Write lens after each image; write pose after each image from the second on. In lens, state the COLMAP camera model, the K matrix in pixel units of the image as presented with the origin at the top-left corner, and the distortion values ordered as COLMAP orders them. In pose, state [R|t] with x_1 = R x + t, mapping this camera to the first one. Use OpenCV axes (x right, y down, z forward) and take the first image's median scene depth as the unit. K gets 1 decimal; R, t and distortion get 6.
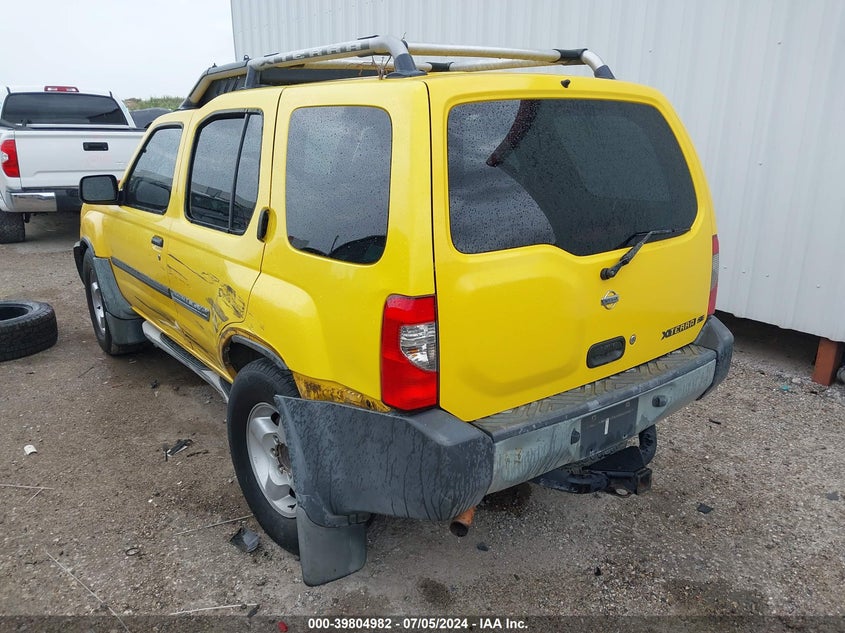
lens RADIAL K [[688.3, 0, 422.8], [0, 688.3, 326.9], [0, 0, 1]] dist [-0.004910, -0.004651]
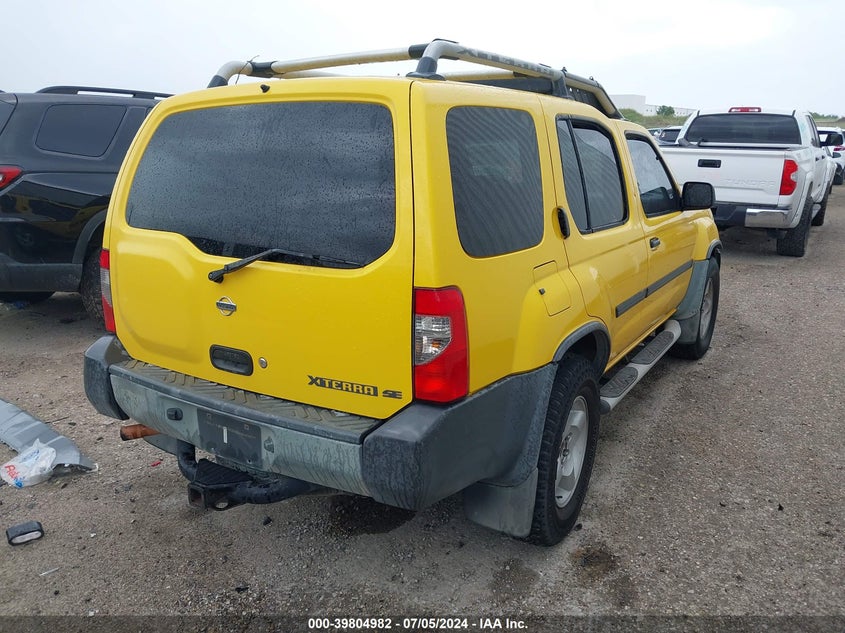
lens RADIAL K [[669.5, 0, 422.5], [0, 669.5, 316.5], [0, 0, 1]] dist [0.001193, -0.000213]
pose [[0.350731, 0.237170, -0.905946, 0.904485], [-0.273125, 0.951247, 0.143291, -0.174103], [0.895763, 0.197180, 0.398408, 0.638591]]
